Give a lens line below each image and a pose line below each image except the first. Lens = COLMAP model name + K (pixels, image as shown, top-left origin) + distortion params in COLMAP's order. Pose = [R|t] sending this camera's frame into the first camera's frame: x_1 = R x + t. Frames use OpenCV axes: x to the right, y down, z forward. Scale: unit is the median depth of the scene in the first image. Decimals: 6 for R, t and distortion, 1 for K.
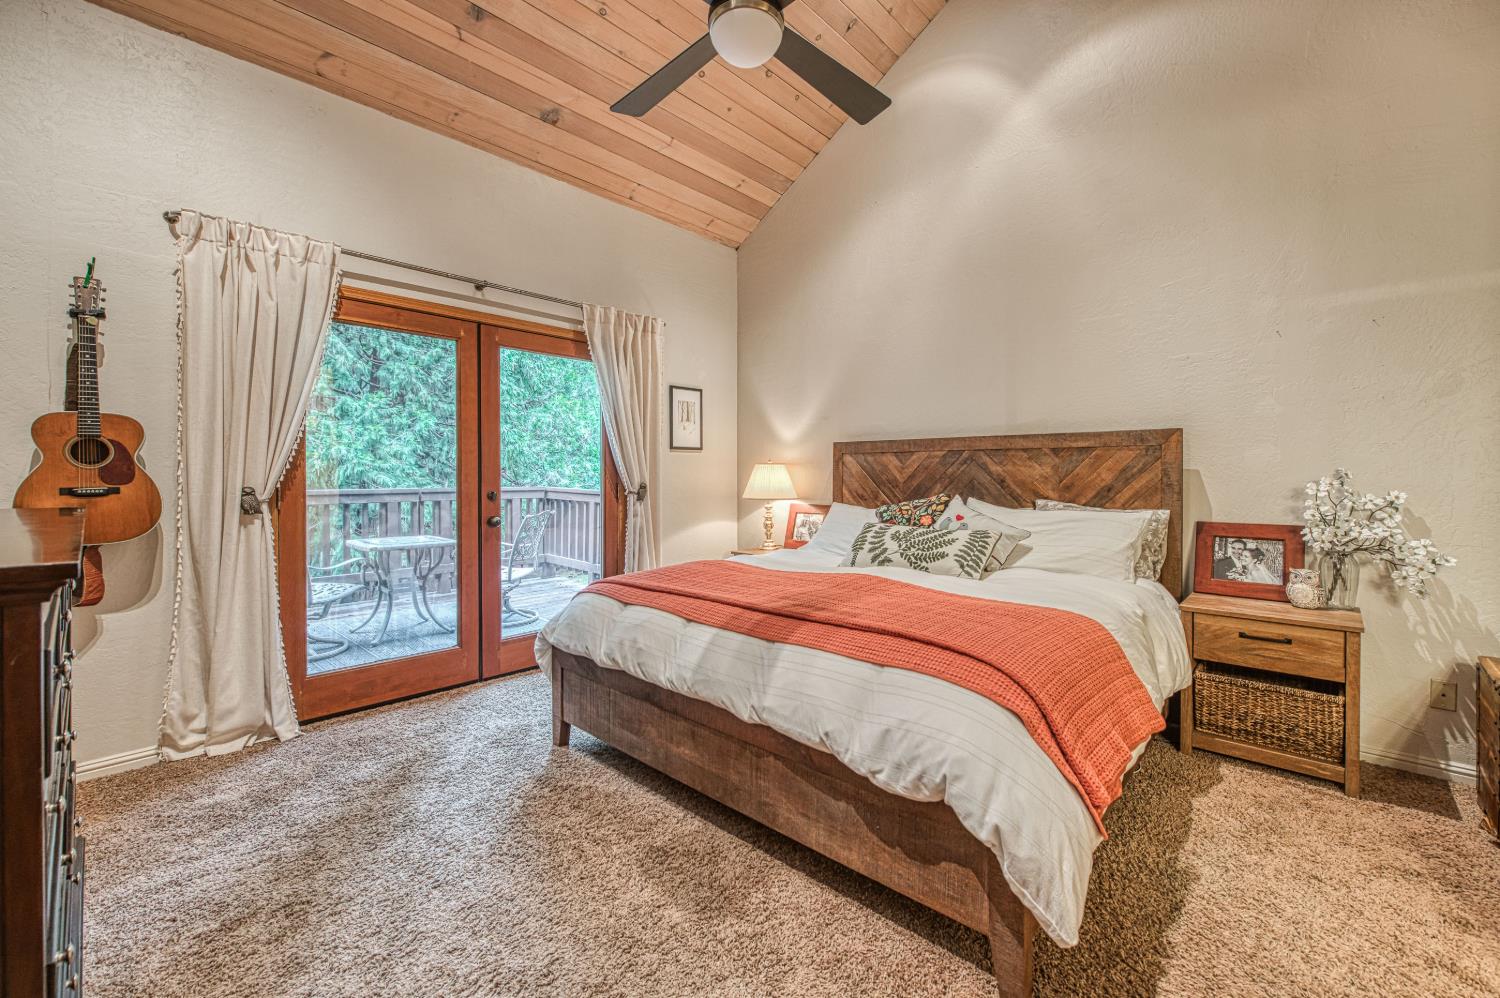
lens RADIAL K [[623.5, 0, 730.8], [0, 623.5, 481.1], [0, 0, 1]] dist [-0.015411, 0.000159]
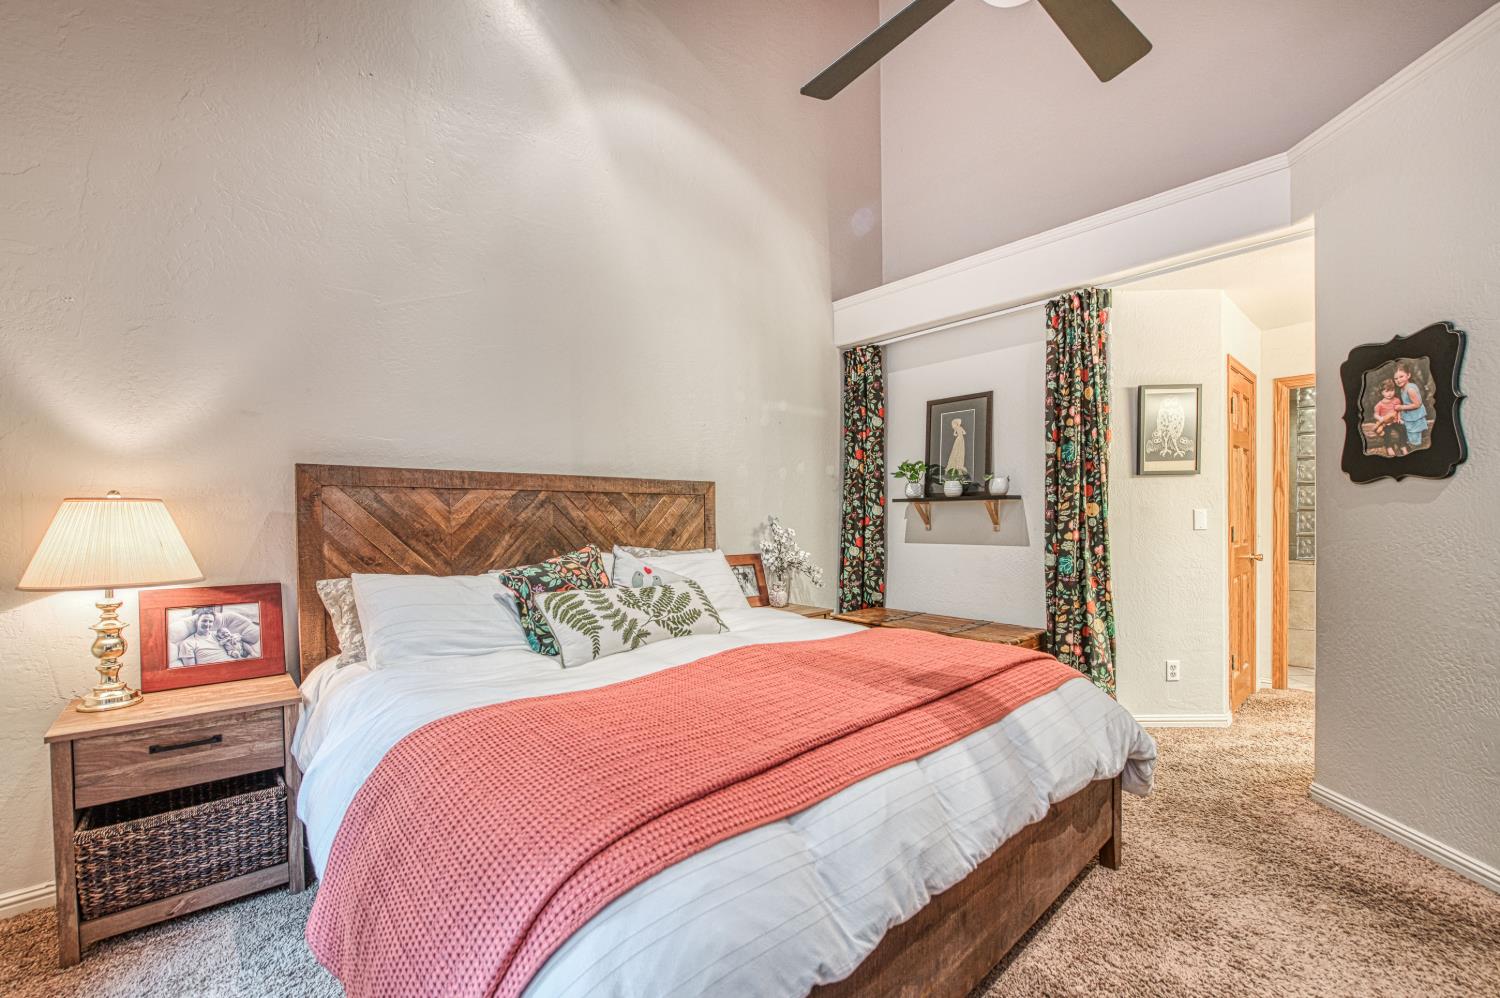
lens RADIAL K [[595.8, 0, 748.1], [0, 595.8, 511.0], [0, 0, 1]] dist [-0.012857, -0.000116]
pose [[0.070161, 0.017164, 0.997388, -0.380550], [0.025776, 0.999487, -0.019014, -0.001971], [-0.997203, 0.027042, 0.069682, 0.700601]]
